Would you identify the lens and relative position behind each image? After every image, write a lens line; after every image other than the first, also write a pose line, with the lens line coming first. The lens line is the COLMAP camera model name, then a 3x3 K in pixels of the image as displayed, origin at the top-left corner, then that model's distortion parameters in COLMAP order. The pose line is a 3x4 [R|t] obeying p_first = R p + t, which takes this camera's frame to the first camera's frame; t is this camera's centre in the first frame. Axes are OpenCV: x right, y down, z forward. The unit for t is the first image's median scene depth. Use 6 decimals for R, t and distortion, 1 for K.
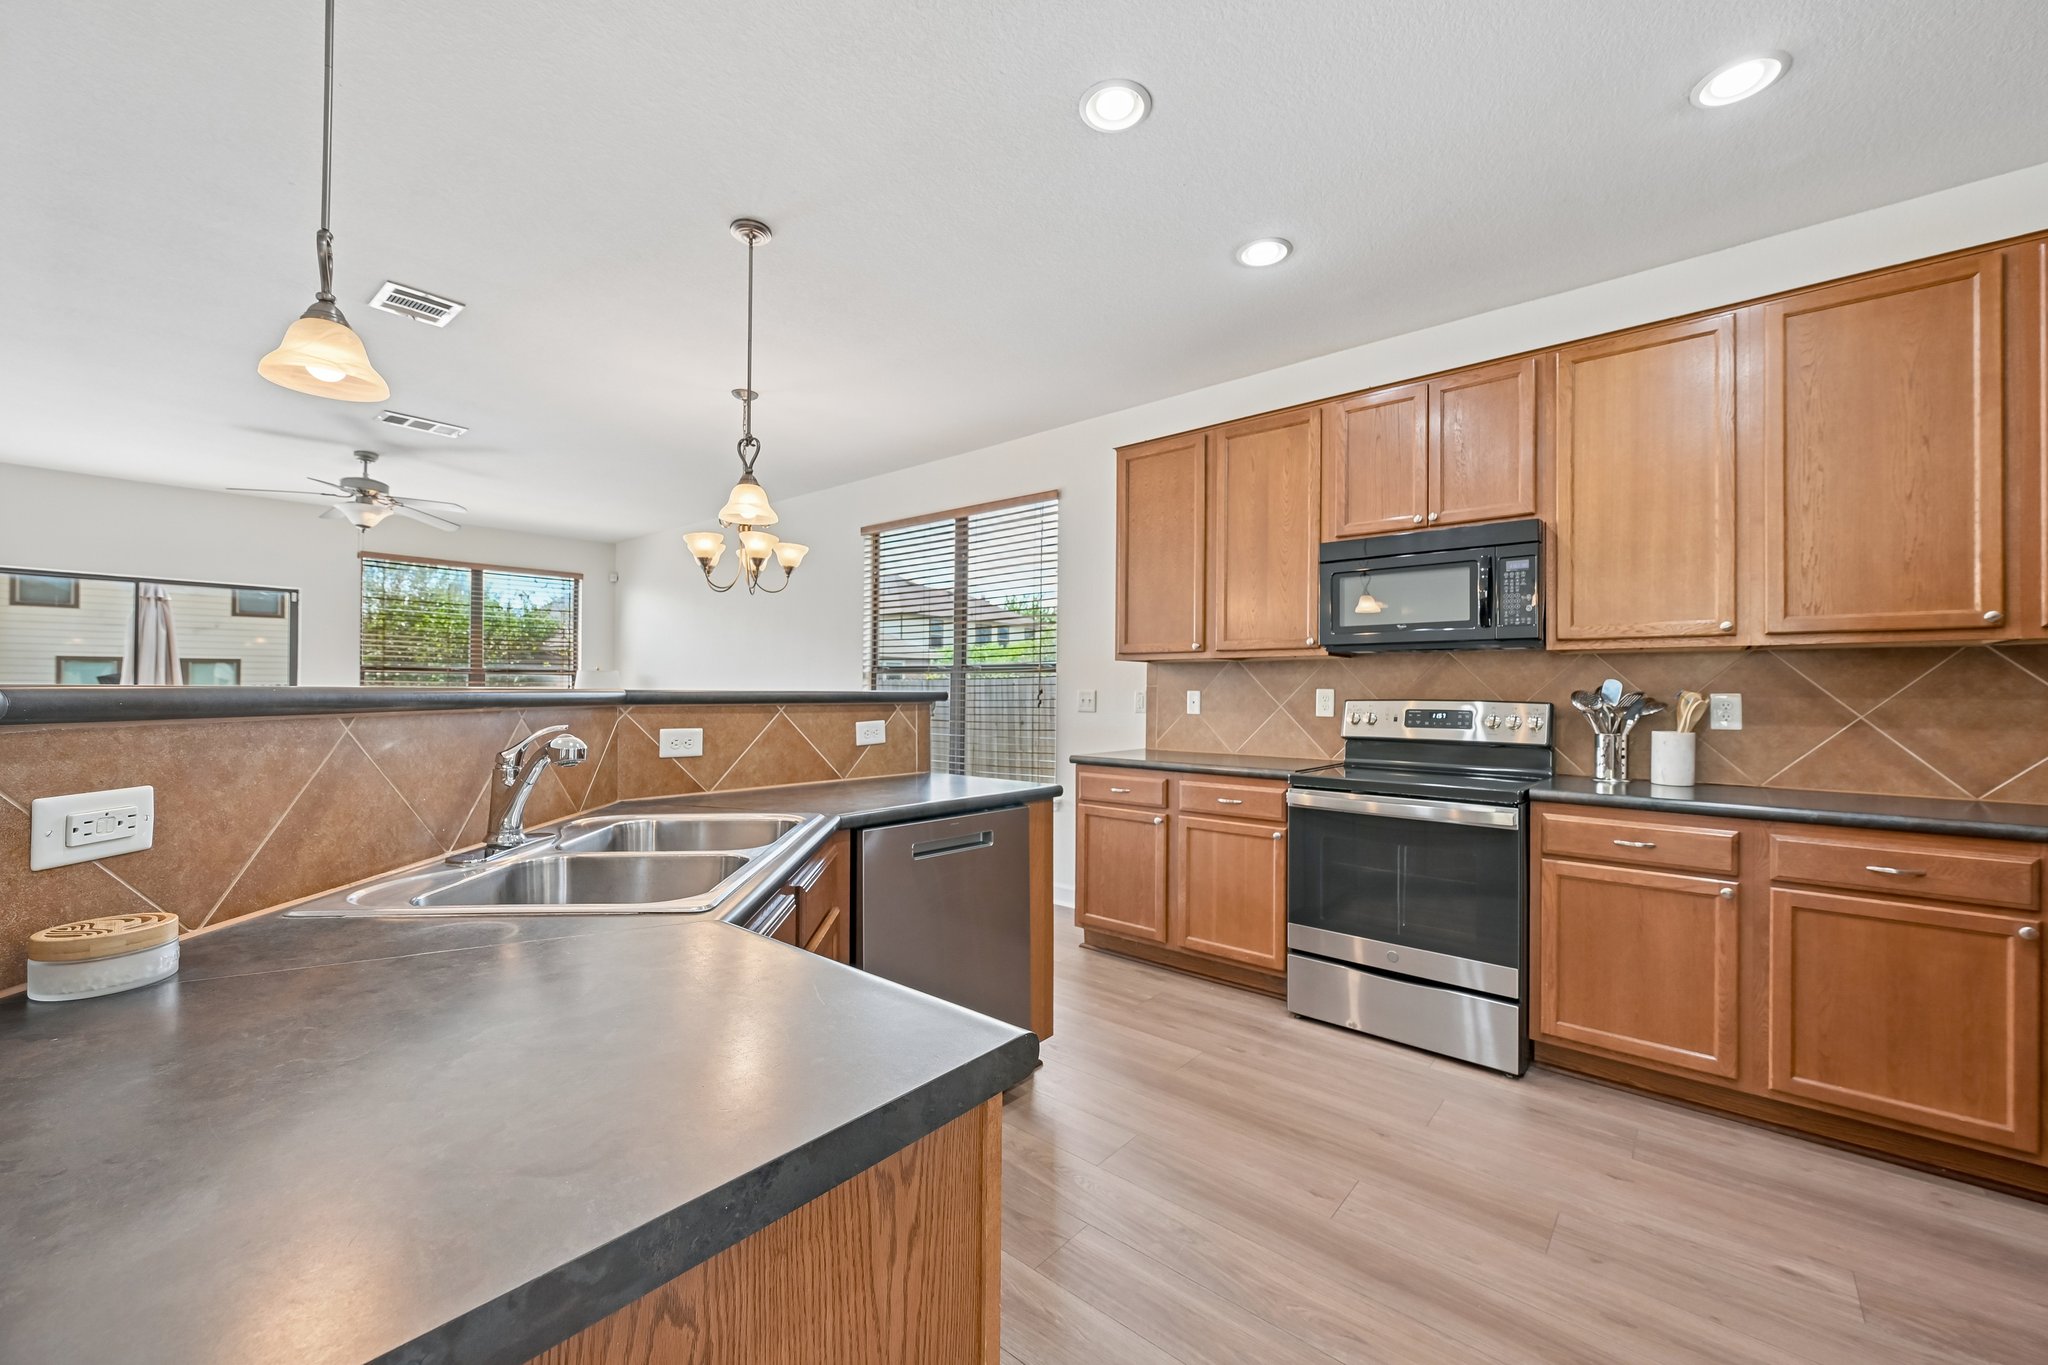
lens RADIAL K [[801.9, 0, 1031.1], [0, 801.9, 681.3], [0, 0, 1]] dist [-0.000246, 0.000045]
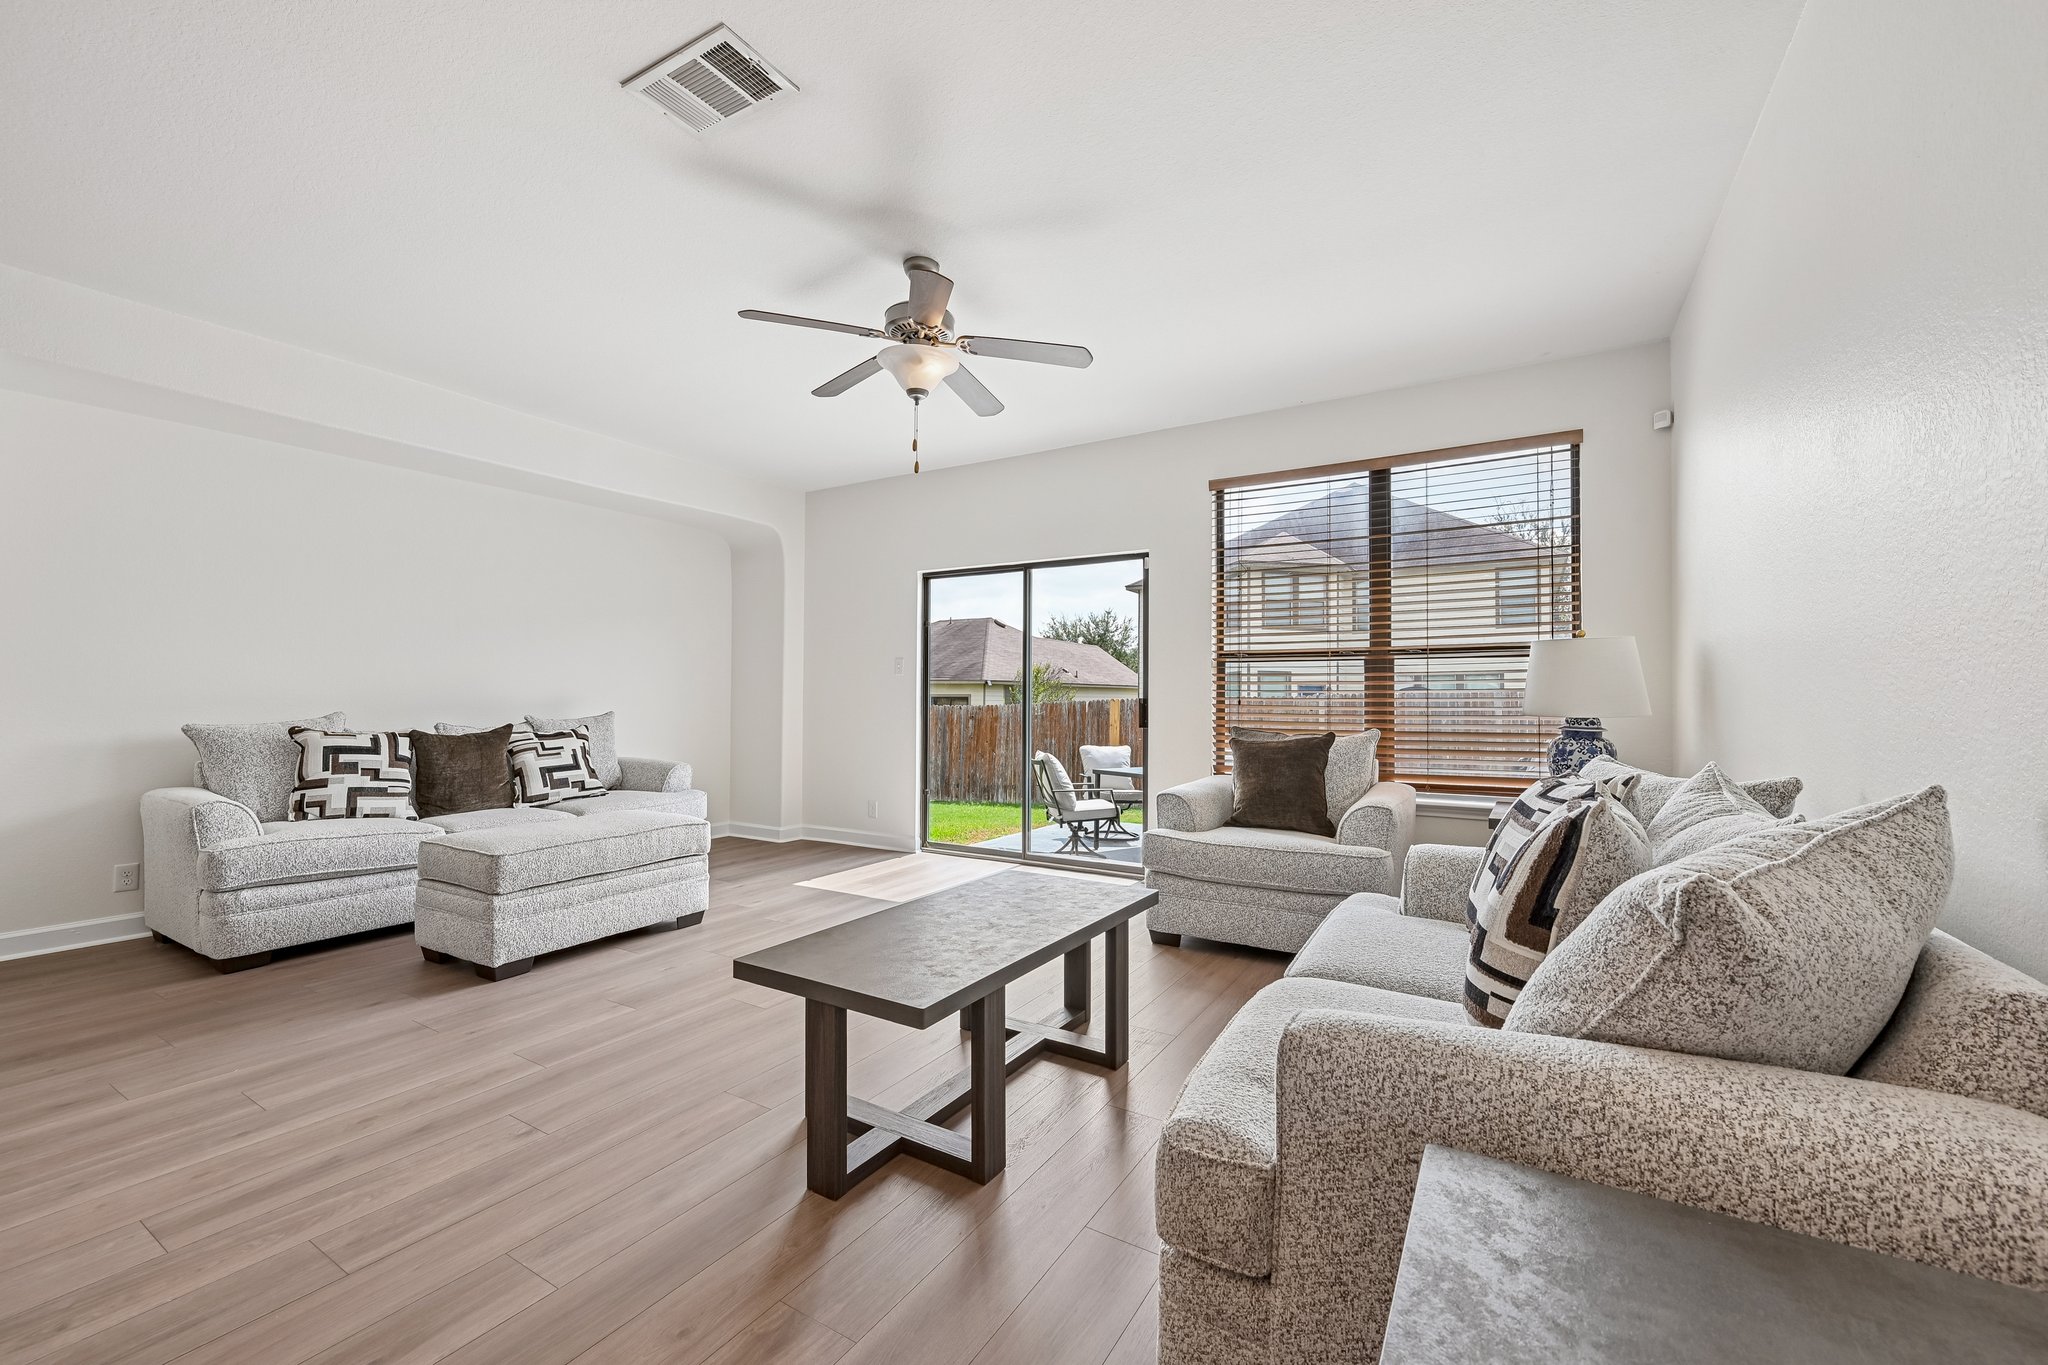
lens RADIAL K [[827.4, 0, 1024.0], [0, 827.4, 682.5], [0, 0, 1]] dist [0.003201, 0.000121]
pose [[0.162125, -0.022260, -0.986519, -0.467824], [0.007444, 0.999745, -0.021335, 0.048996], [0.986742, -0.003885, 0.162249, 1.859330]]
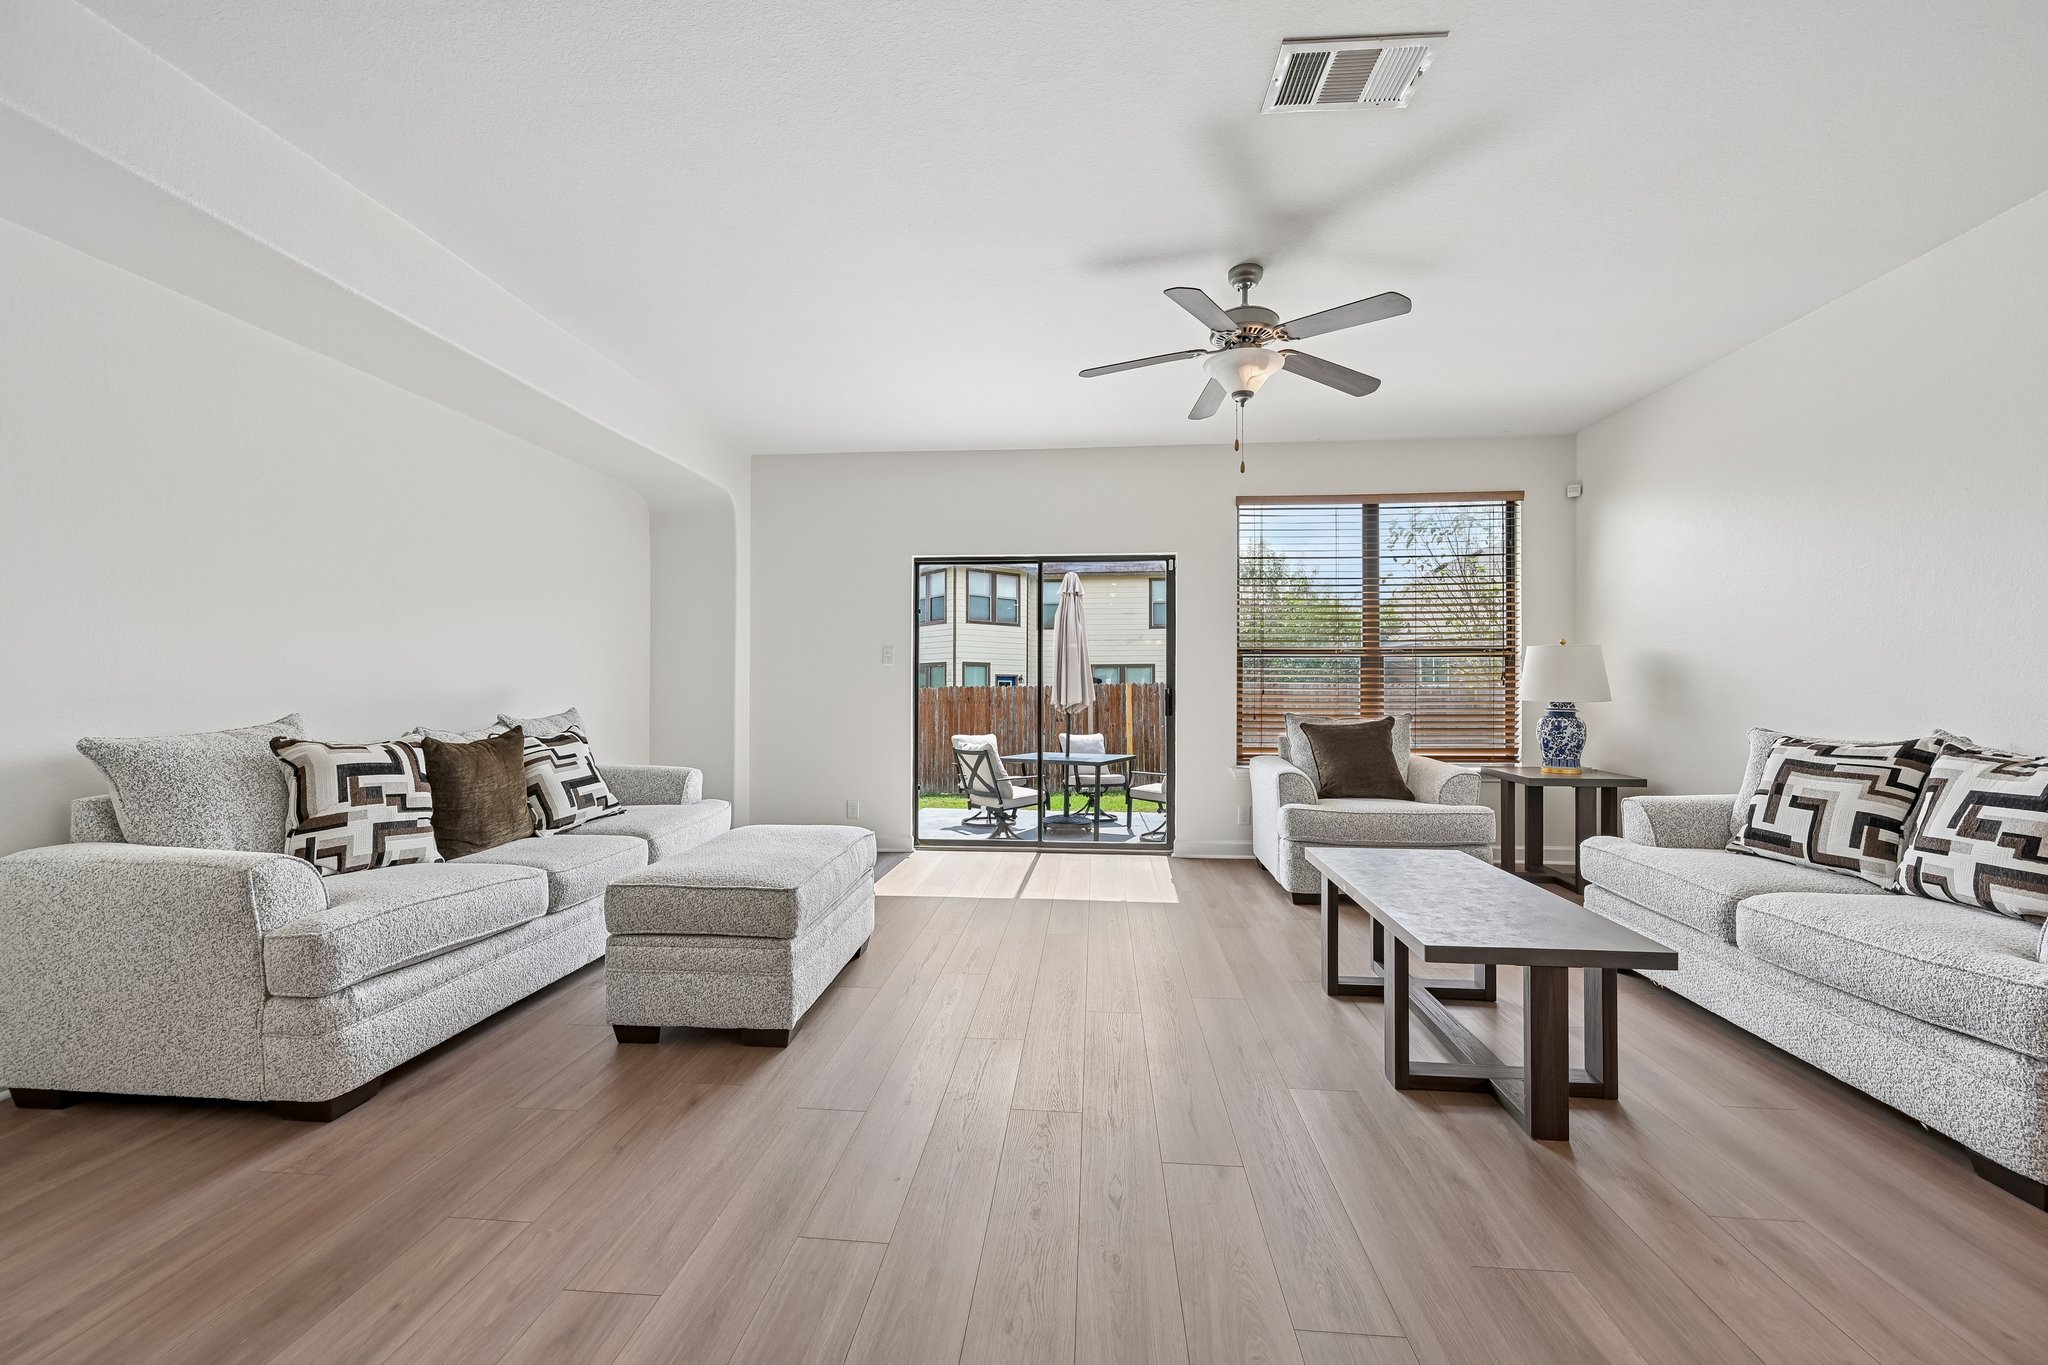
lens RADIAL K [[804.4, 0, 1032.4], [0, 804.4, 685.3], [0, 0, 1]] dist [0.000535, 0.000012]
pose [[0.588064, -0.006157, -0.808791, -0.852742], [0.009747, 0.999952, -0.000525, 0.035664], [0.808755, -0.007575, 0.588096, 1.003390]]
